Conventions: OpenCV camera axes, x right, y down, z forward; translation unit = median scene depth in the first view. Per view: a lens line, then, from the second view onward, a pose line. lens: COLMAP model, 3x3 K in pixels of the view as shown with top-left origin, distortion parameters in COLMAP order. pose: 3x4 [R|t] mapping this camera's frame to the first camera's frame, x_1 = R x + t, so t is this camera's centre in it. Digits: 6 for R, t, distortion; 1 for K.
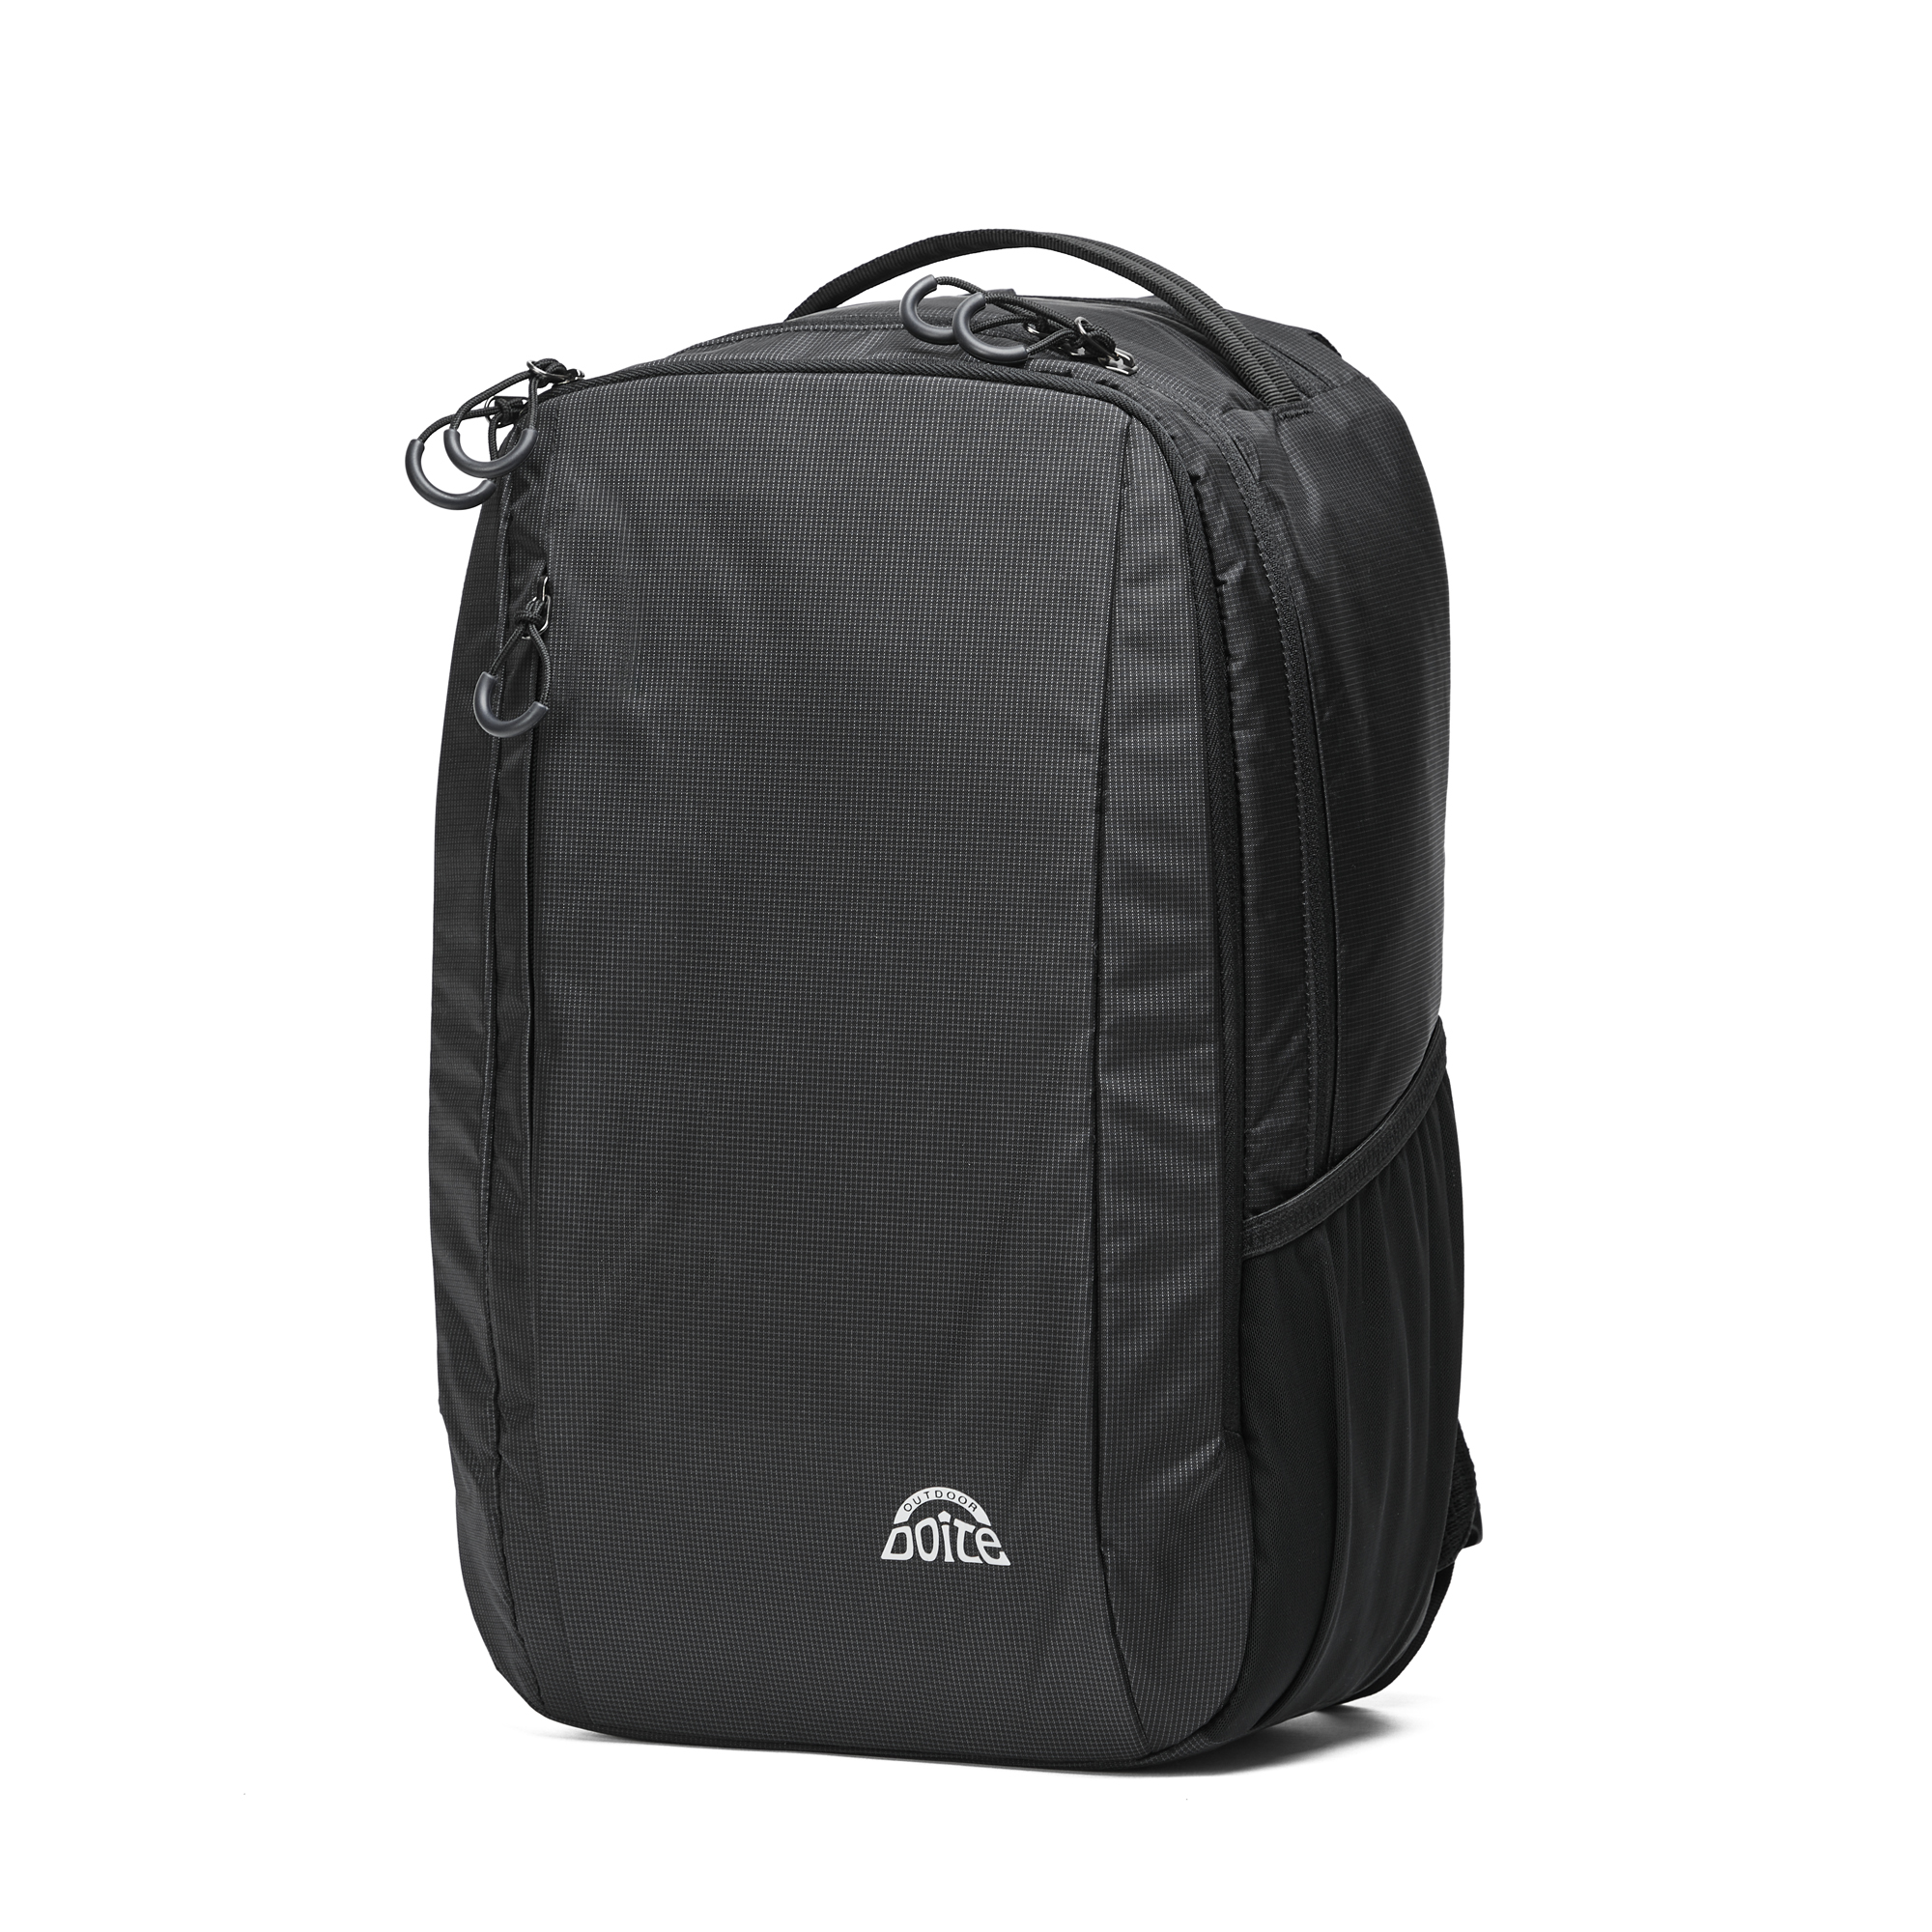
lens RADIAL K [[9162.2, 0, 965.9], [0, 9162.2, 966.5], [0, 0, 1]] dist [-0.101806, 0.000000]
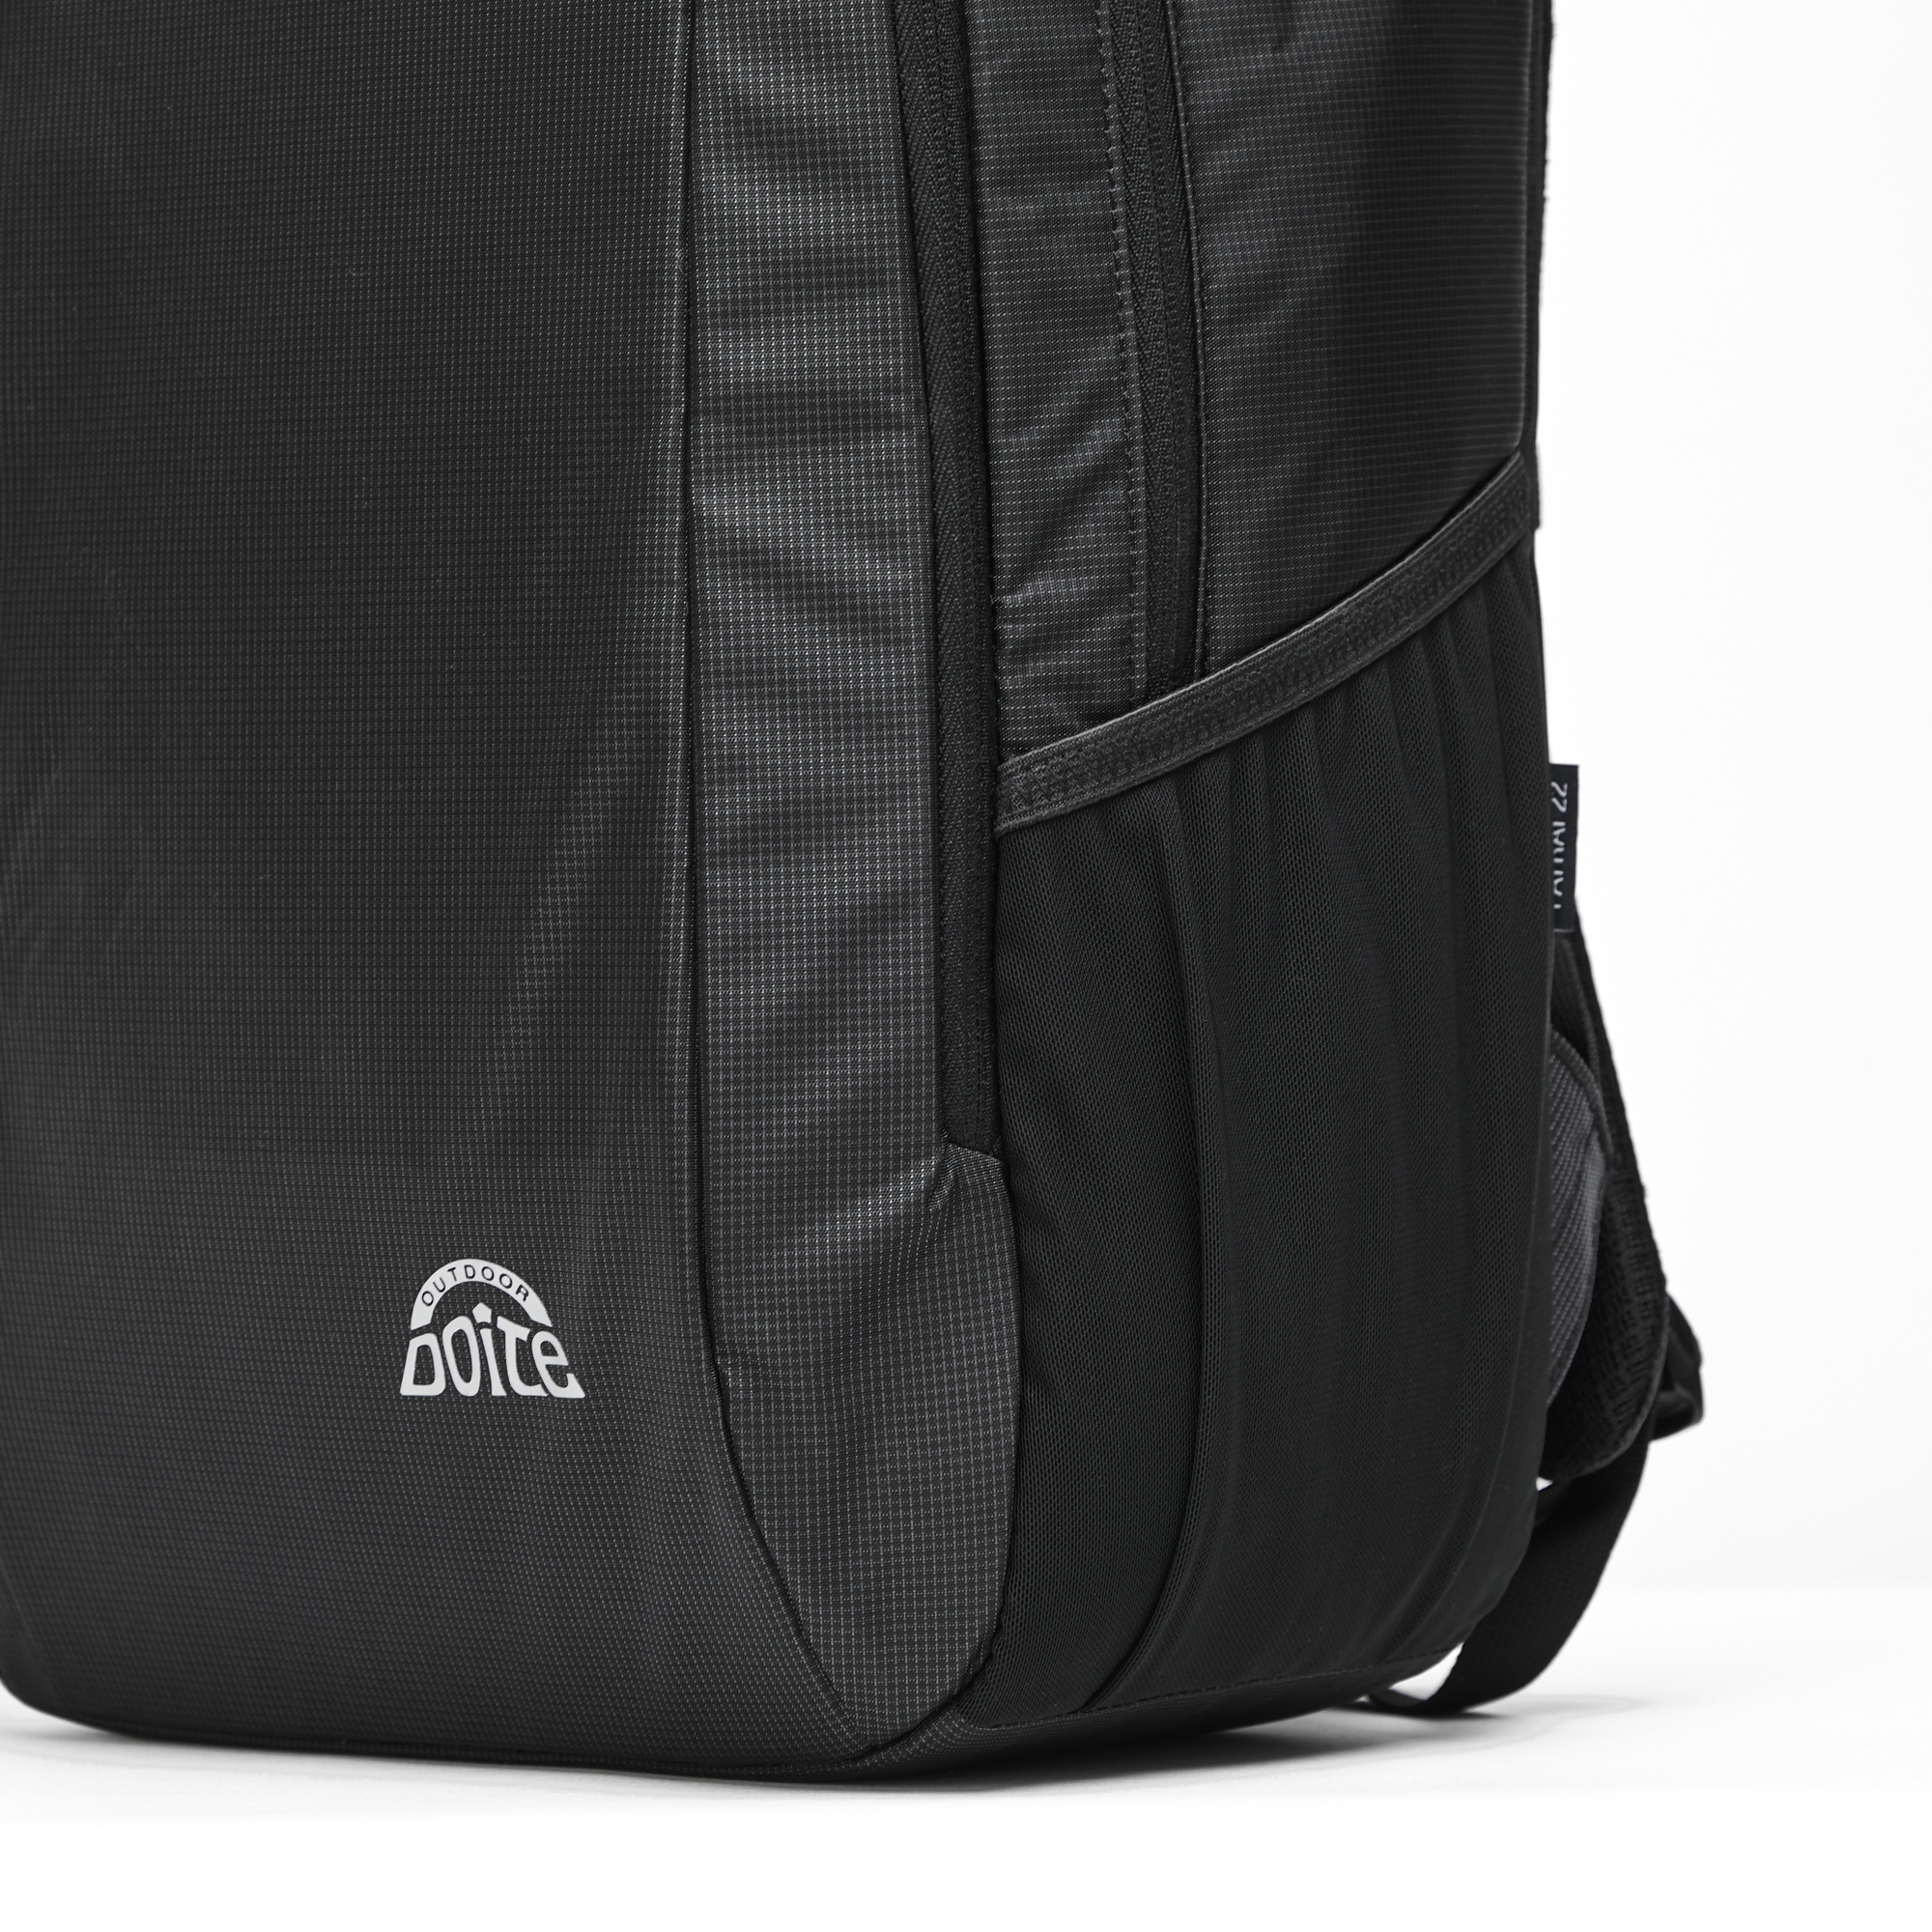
lens RADIAL K [[9162.2, 0, 966.2], [0, 9162.2, 965.5], [0, 0, 1]] dist [-0.101806, 0.000000]
pose [[0.969538, -0.017312, -0.244327, 0.163013], [0.007363, 0.999108, -0.041572, 0.062834], [0.244829, 0.038506, 0.968801, 0.473901]]
